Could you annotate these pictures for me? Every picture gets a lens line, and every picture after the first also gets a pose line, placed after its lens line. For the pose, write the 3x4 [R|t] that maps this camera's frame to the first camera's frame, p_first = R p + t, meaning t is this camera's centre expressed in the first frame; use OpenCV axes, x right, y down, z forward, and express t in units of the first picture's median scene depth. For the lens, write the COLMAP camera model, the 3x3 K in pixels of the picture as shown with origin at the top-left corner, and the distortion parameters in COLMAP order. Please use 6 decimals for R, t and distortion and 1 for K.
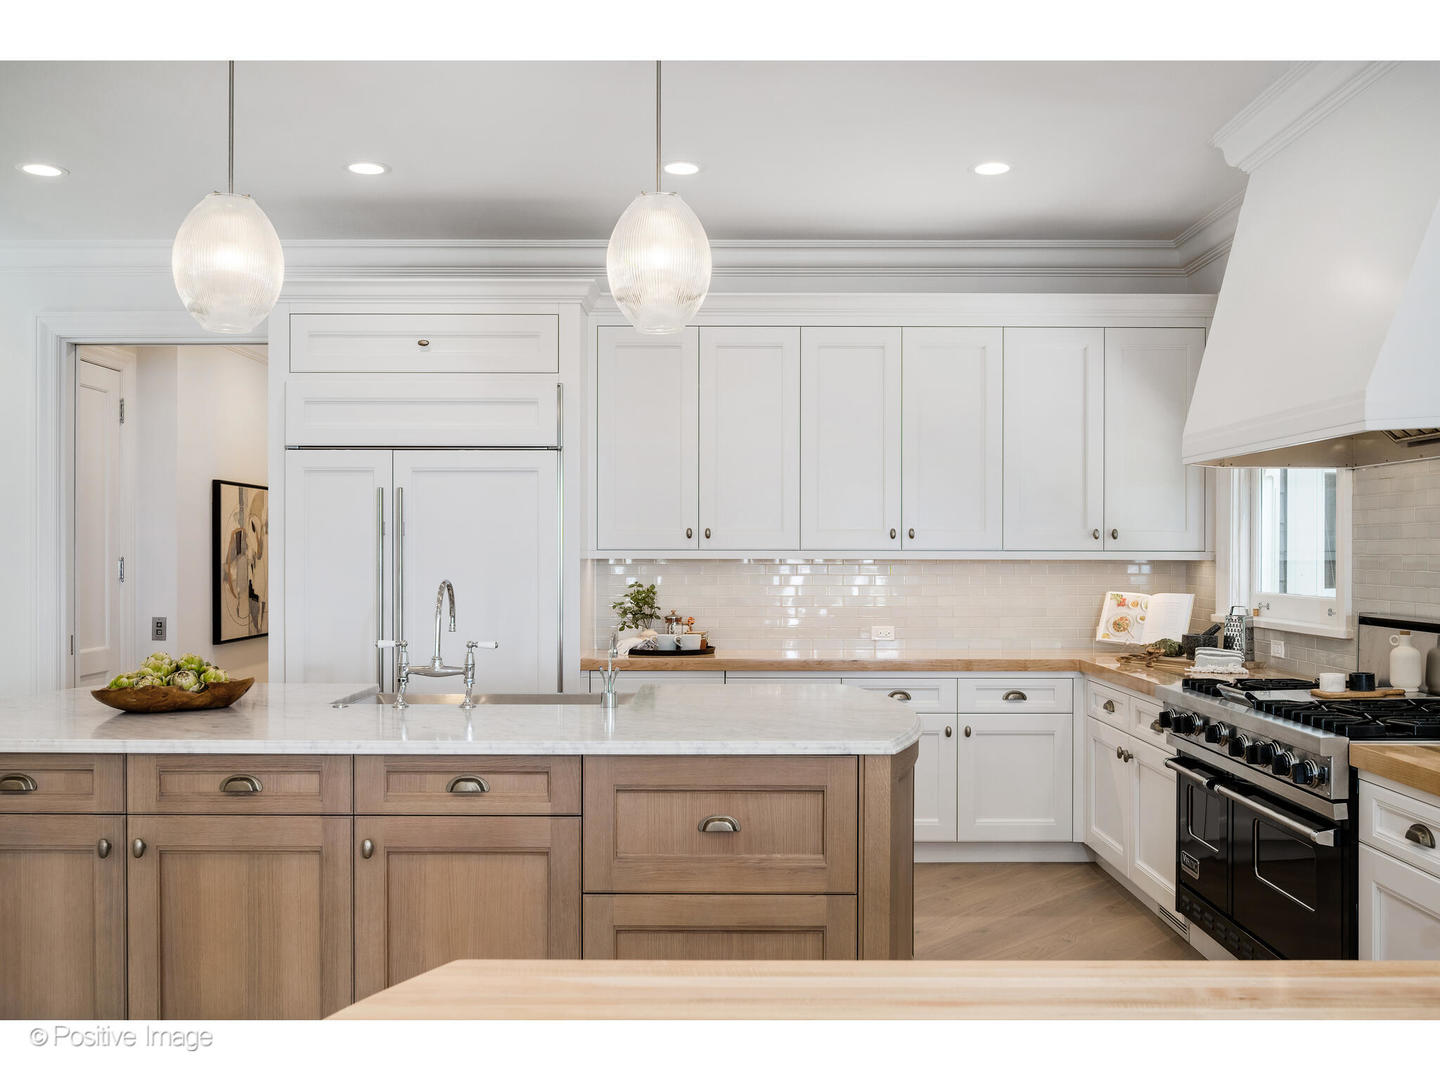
lens RADIAL K [[1296.4, 0, 742.7], [0, 1296.4, 560.7], [0, 0, 1]] dist [-0.017976, 0.004269]
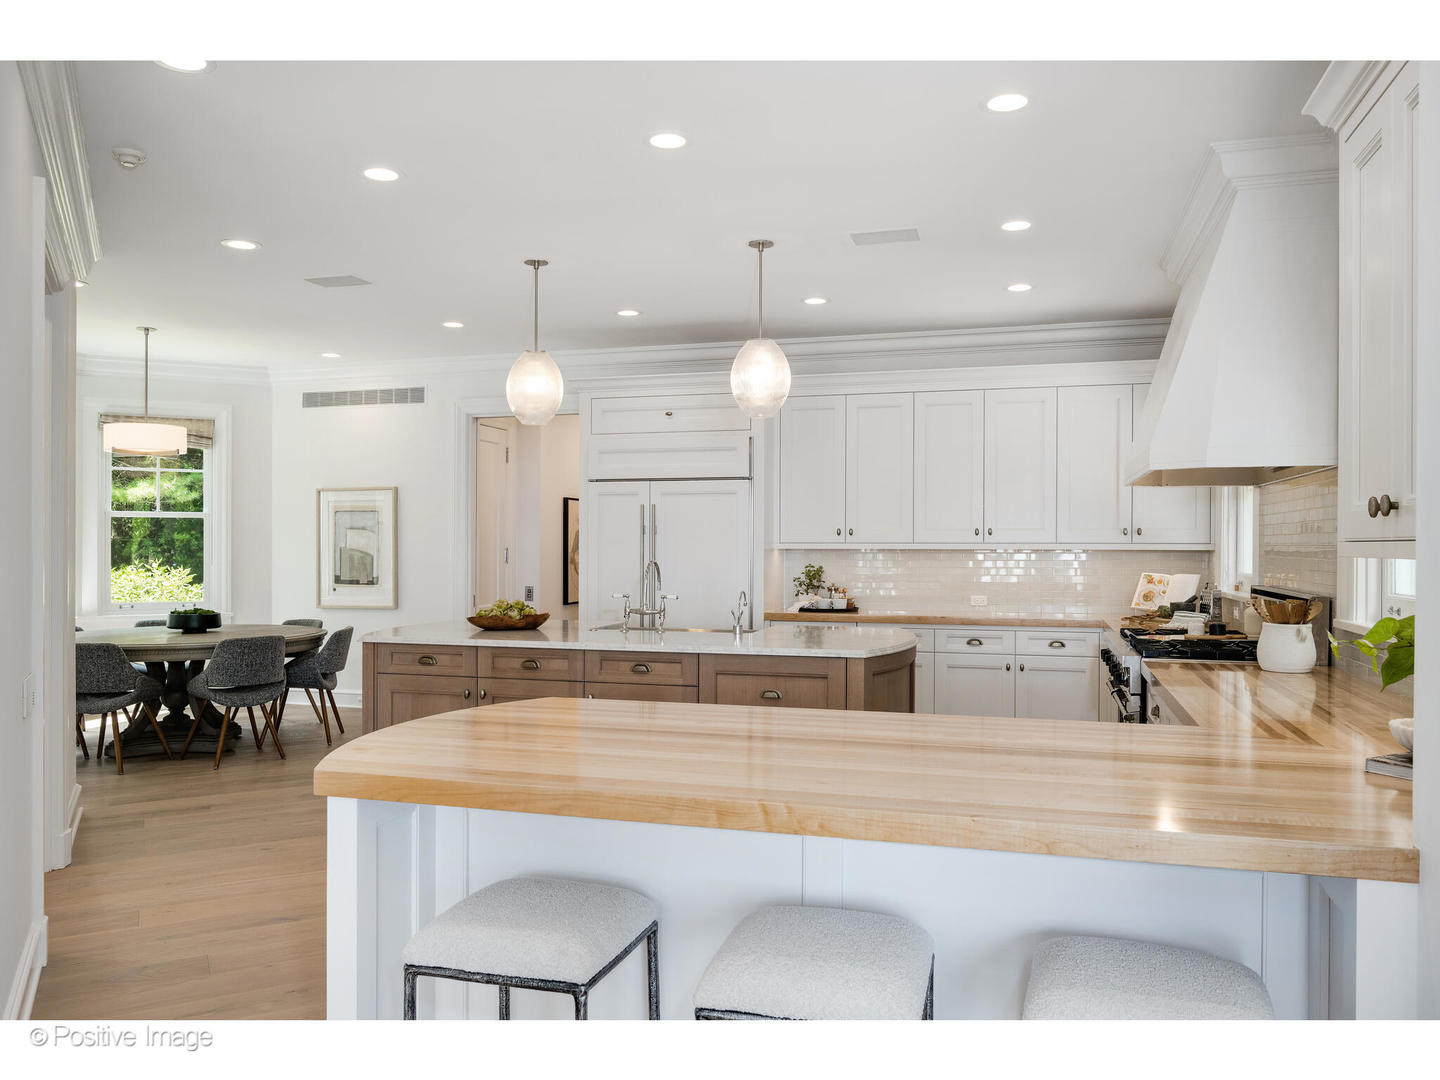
lens RADIAL K [[1119.5, 0, 720.8], [0, 1119.5, 537.2], [0, 0, 1]] dist [-0.013608, 0.010824]
pose [[0.957785, -0.001892, -0.287480, 0.214795], [-0.002083, 0.999906, -0.013521, 0.003125], [0.287479, 0.013549, 0.957691, -0.308339]]
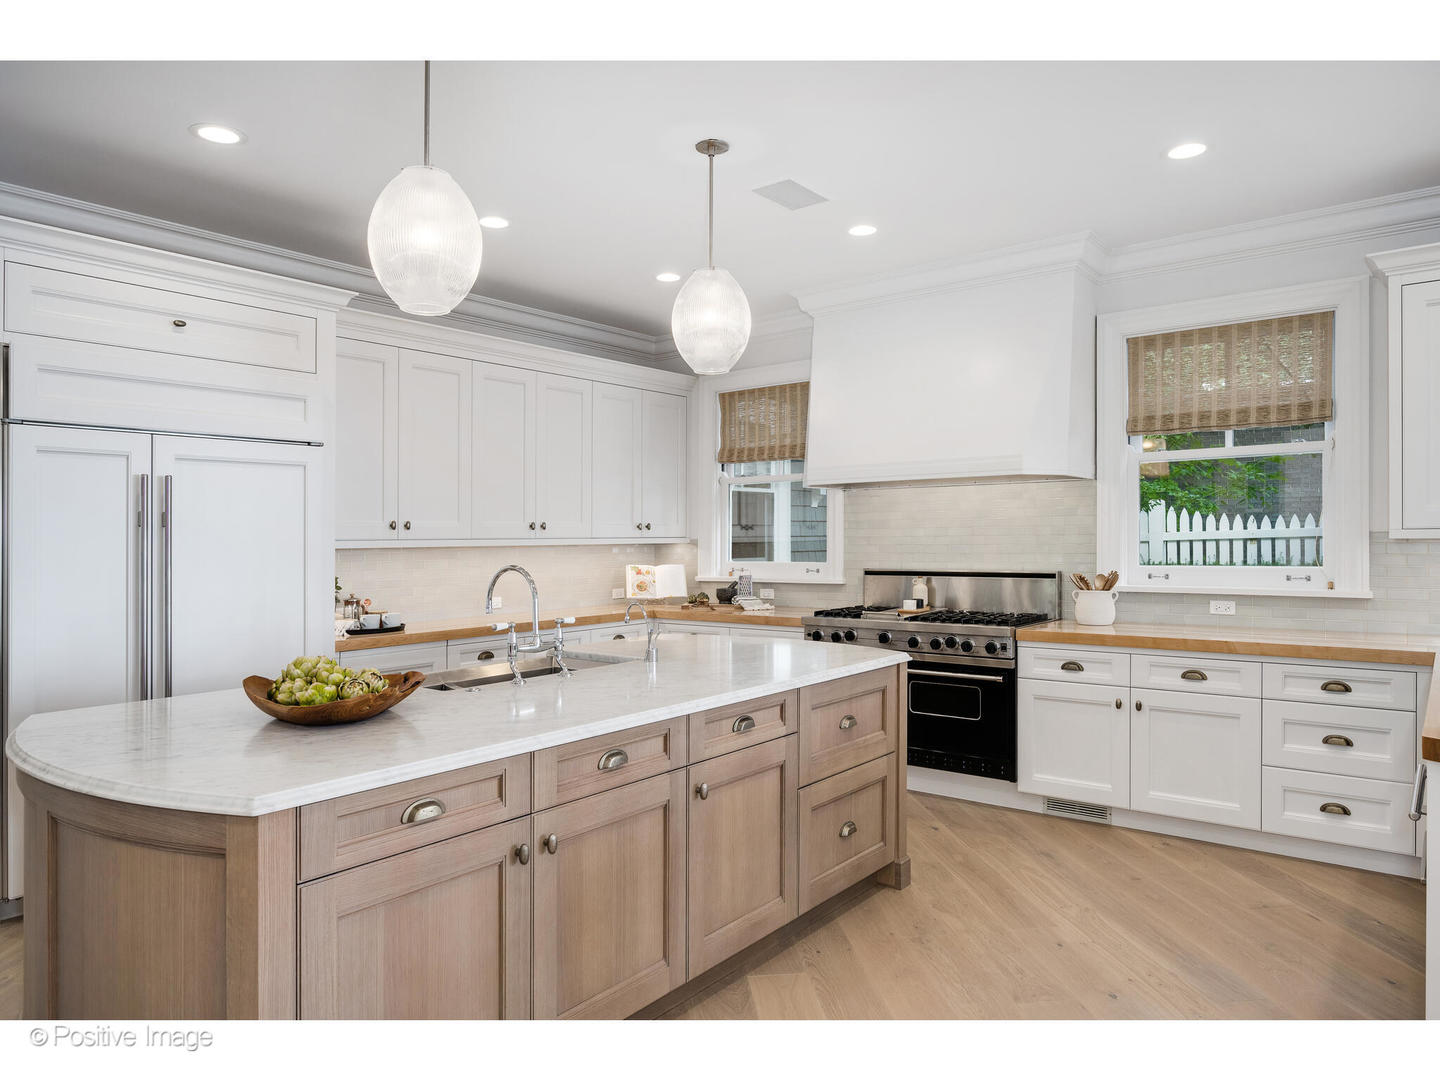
lens RADIAL K [[931.0, 0, 743.5], [0, 931.0, 539.9], [0, 0, 1]] dist [-0.011242, 0.002640]
pose [[0.610886, -0.009942, 0.791656, -0.537988], [0.018118, 0.999835, -0.001424, -0.001383], [-0.791512, 0.015213, 0.610965, 0.263098]]
